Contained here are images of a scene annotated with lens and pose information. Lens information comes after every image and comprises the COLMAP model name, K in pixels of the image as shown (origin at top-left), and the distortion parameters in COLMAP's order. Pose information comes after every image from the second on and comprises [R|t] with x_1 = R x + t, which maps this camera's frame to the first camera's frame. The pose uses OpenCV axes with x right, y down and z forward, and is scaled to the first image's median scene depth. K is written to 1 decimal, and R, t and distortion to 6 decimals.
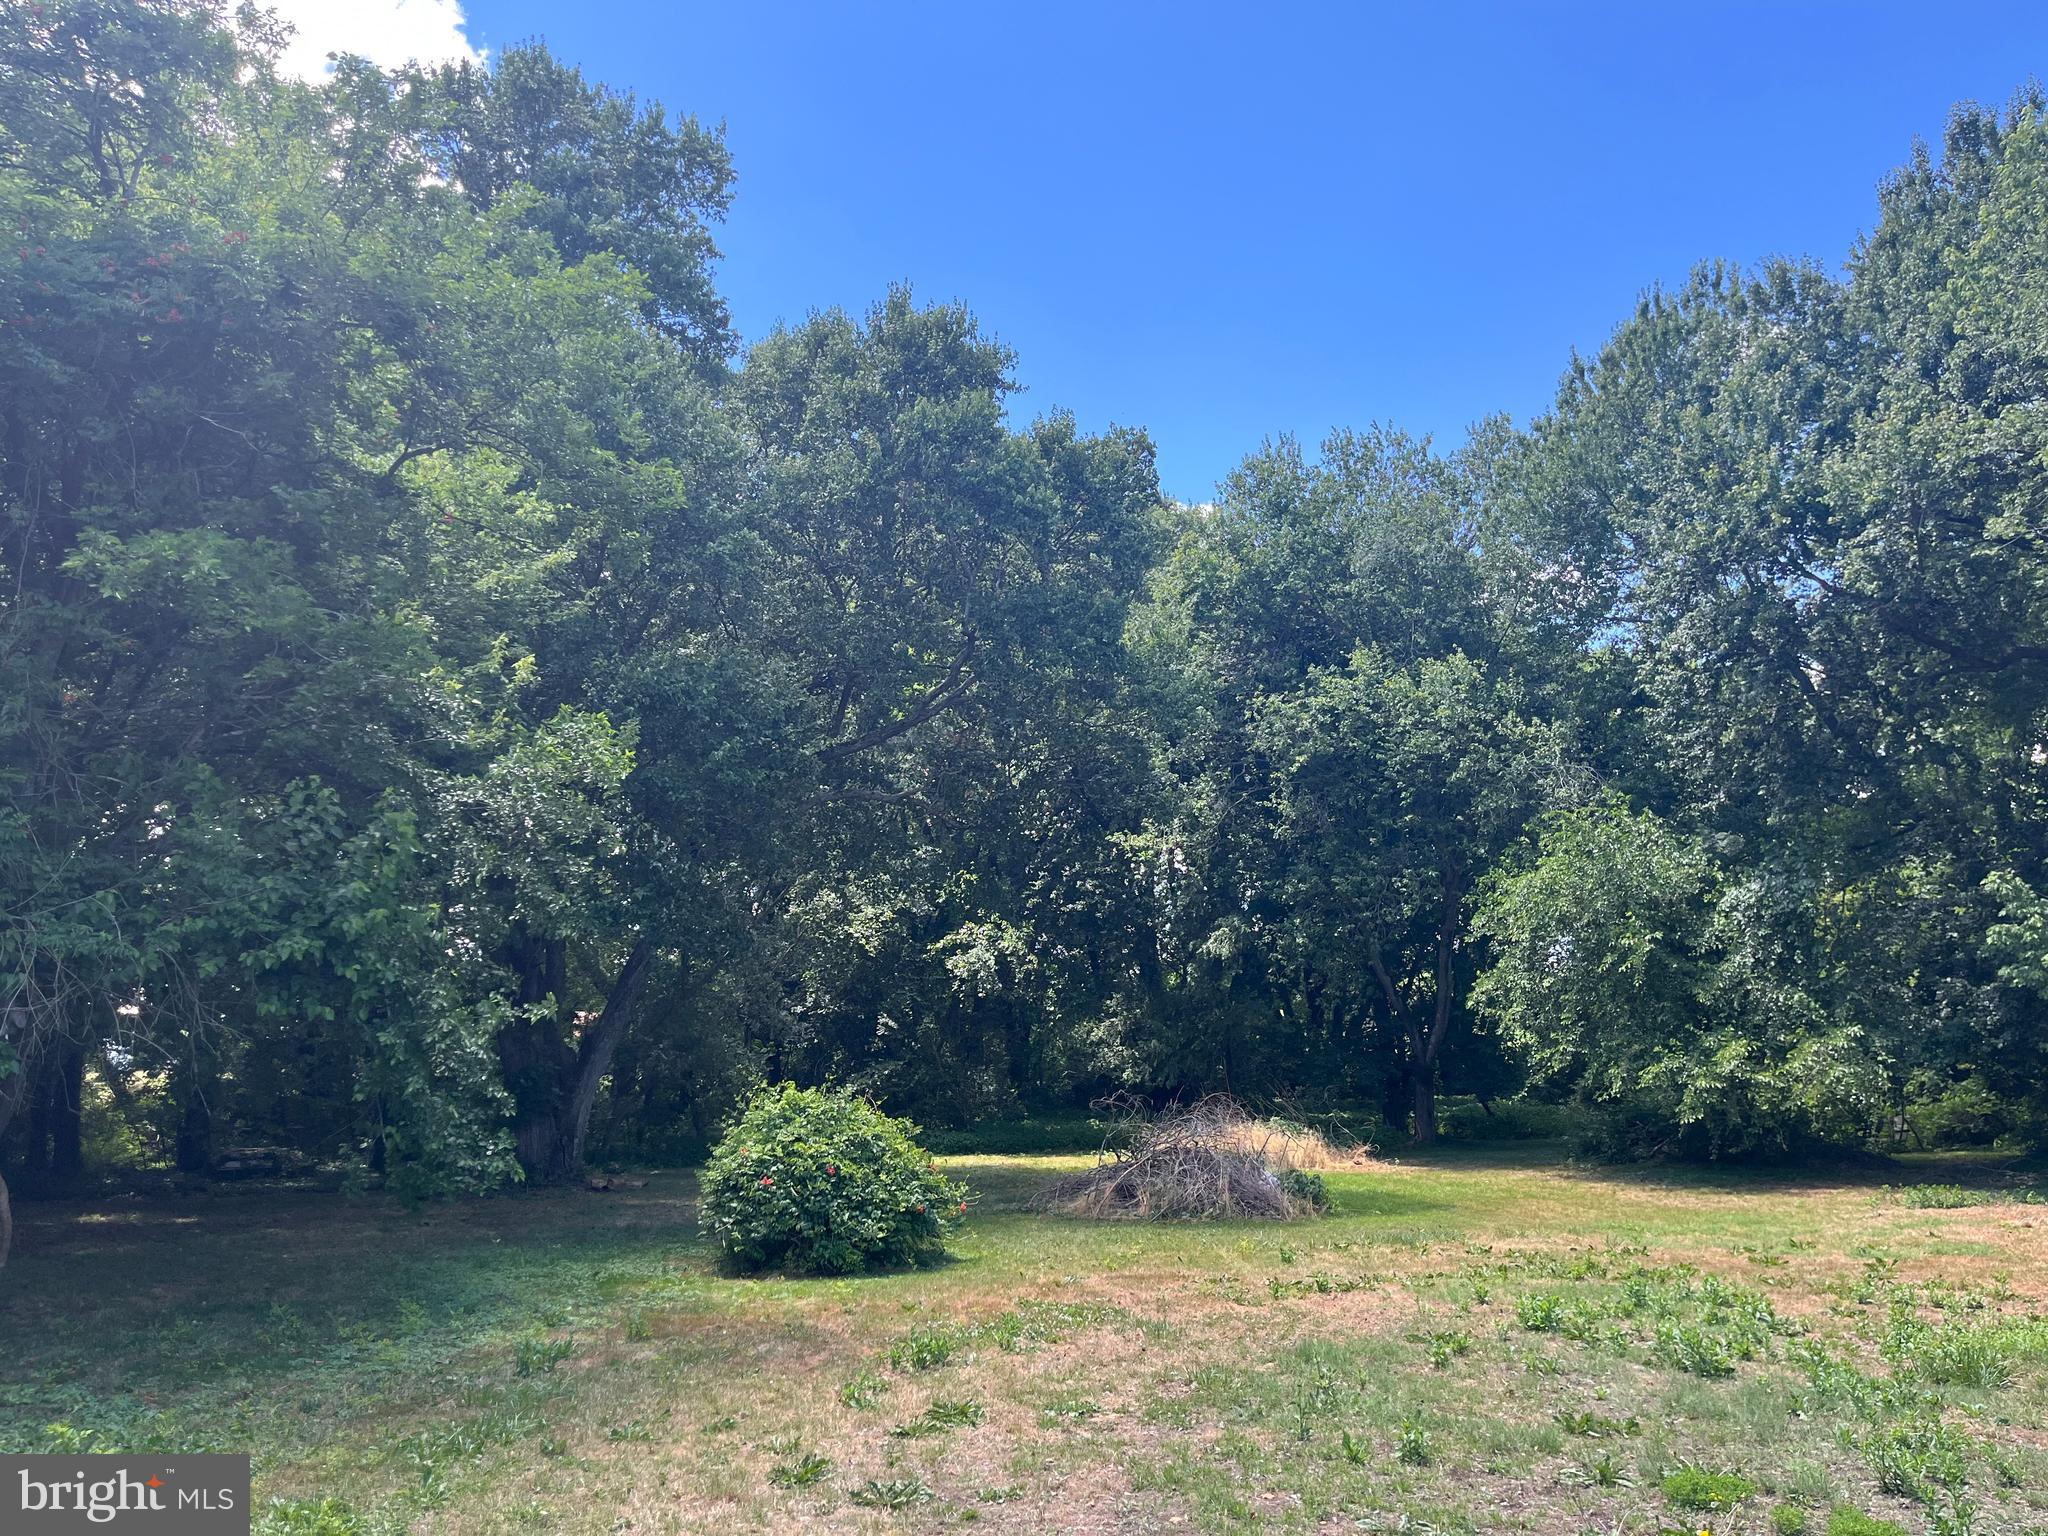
lens RADIAL K [[1547.4, 0, 947.1], [0, 1547.4, 771.3], [0, 0, 1]] dist [0.009316, -0.056294]
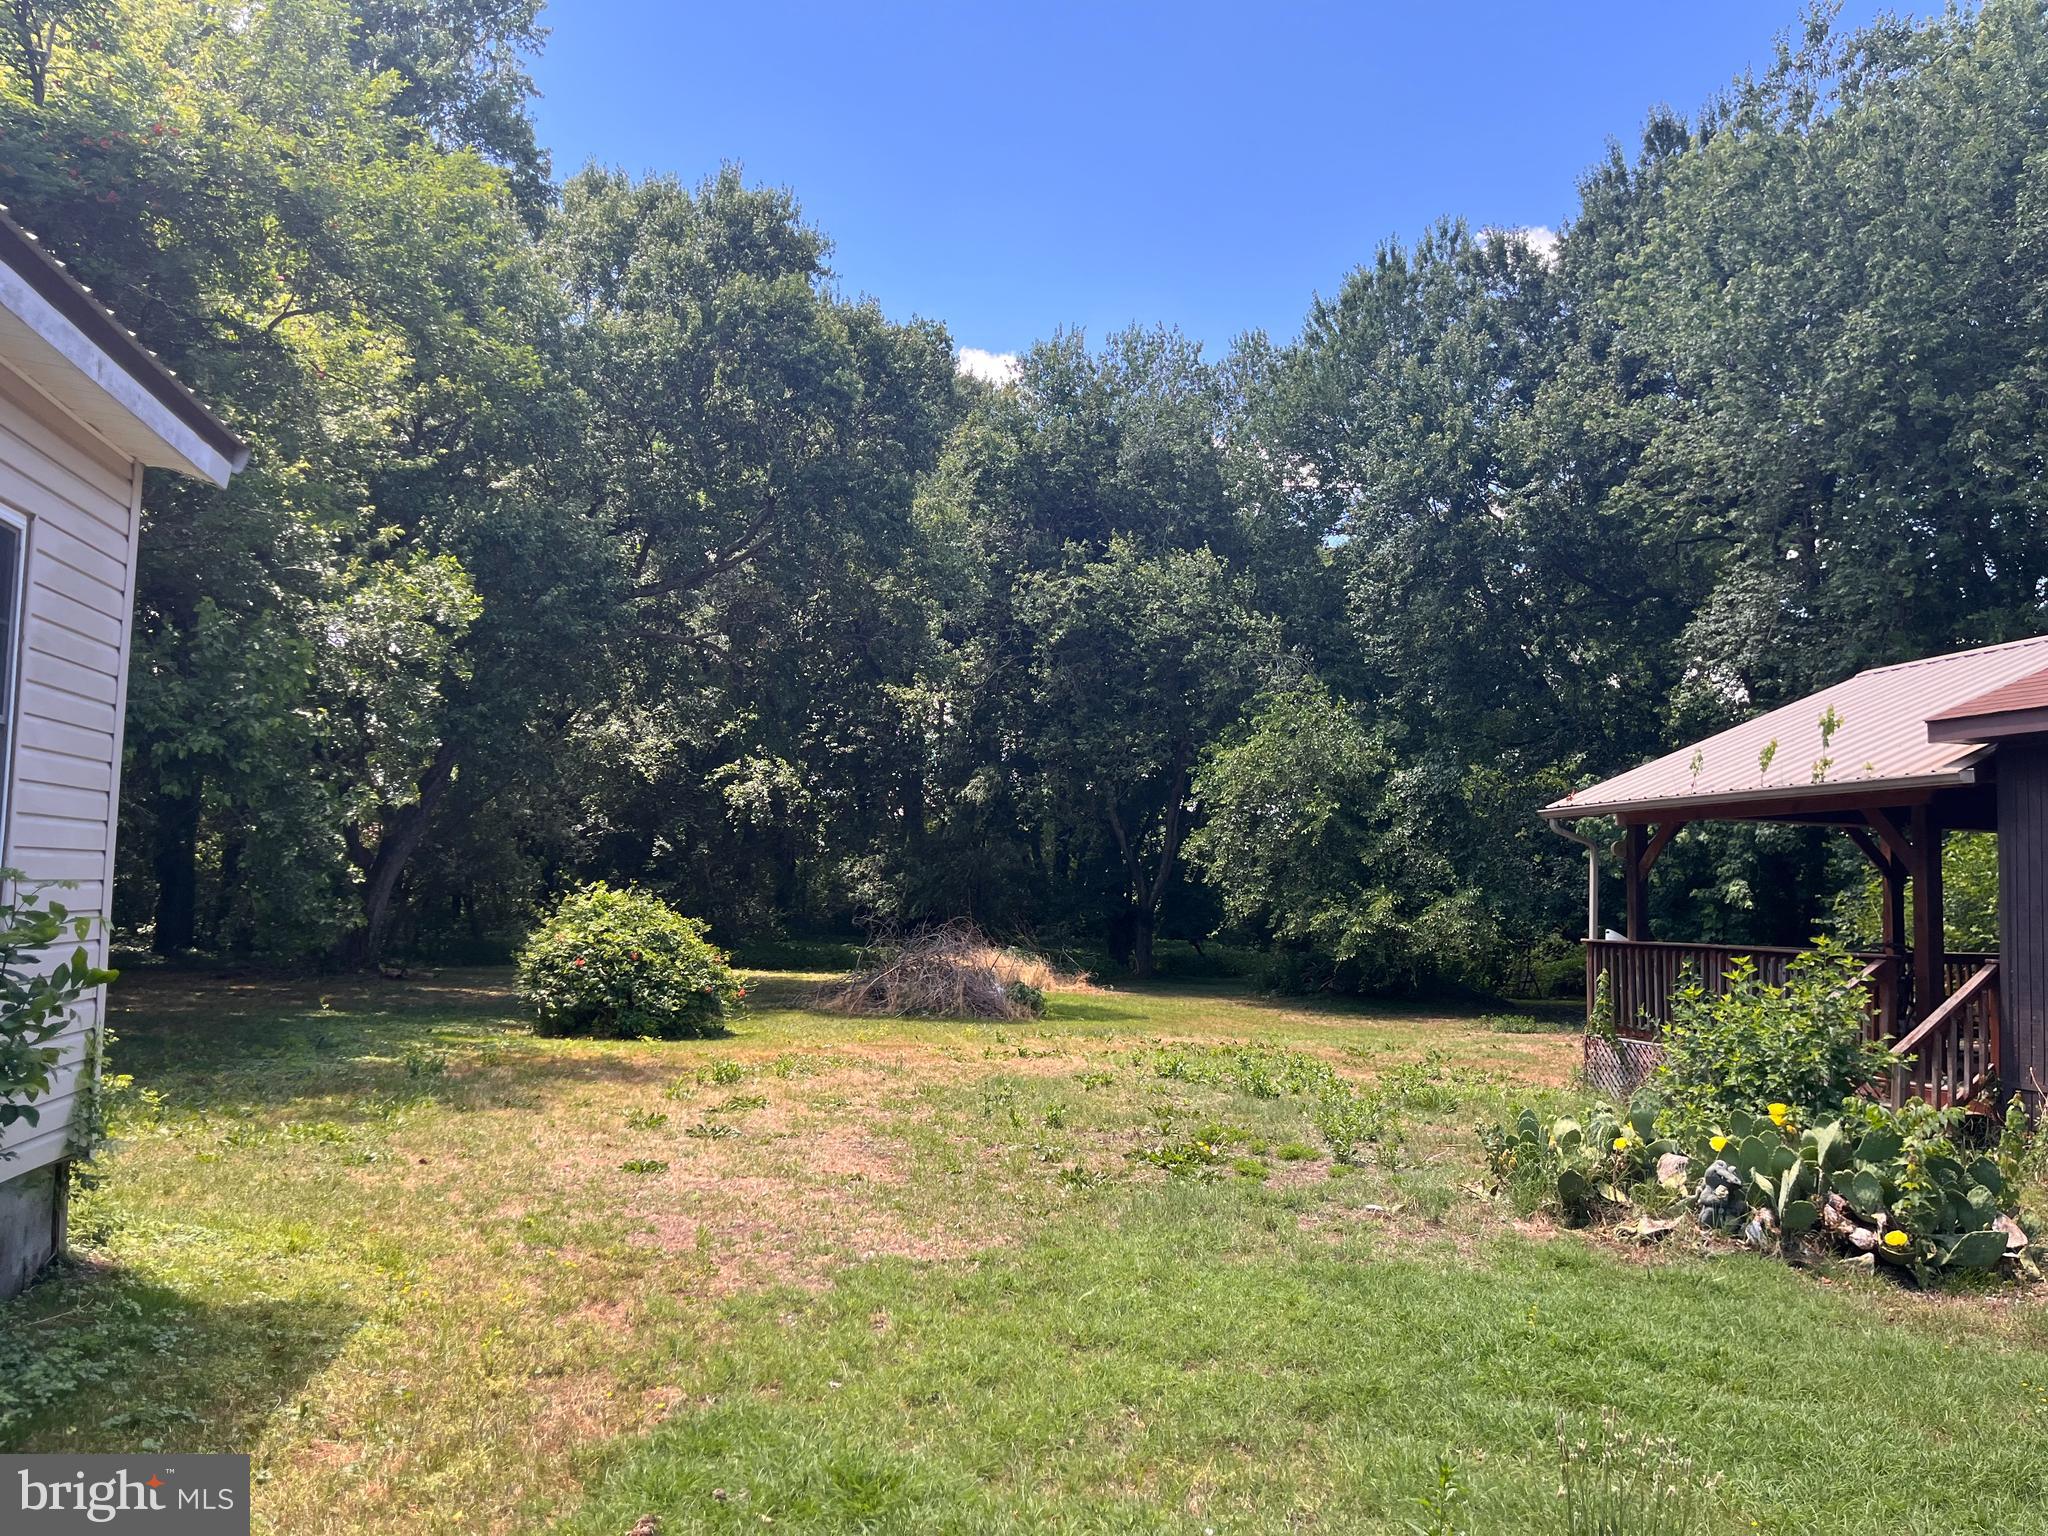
lens RADIAL K [[1547.4, 0, 947.1], [0, 1547.4, 771.3], [0, 0, 1]] dist [0.009316, -0.056294]
pose [[0.986889, 0.063076, 0.148565, -0.014431], [-0.077981, 0.992251, 0.096730, -0.011803], [-0.141312, -0.107047, 0.984160, -0.122778]]
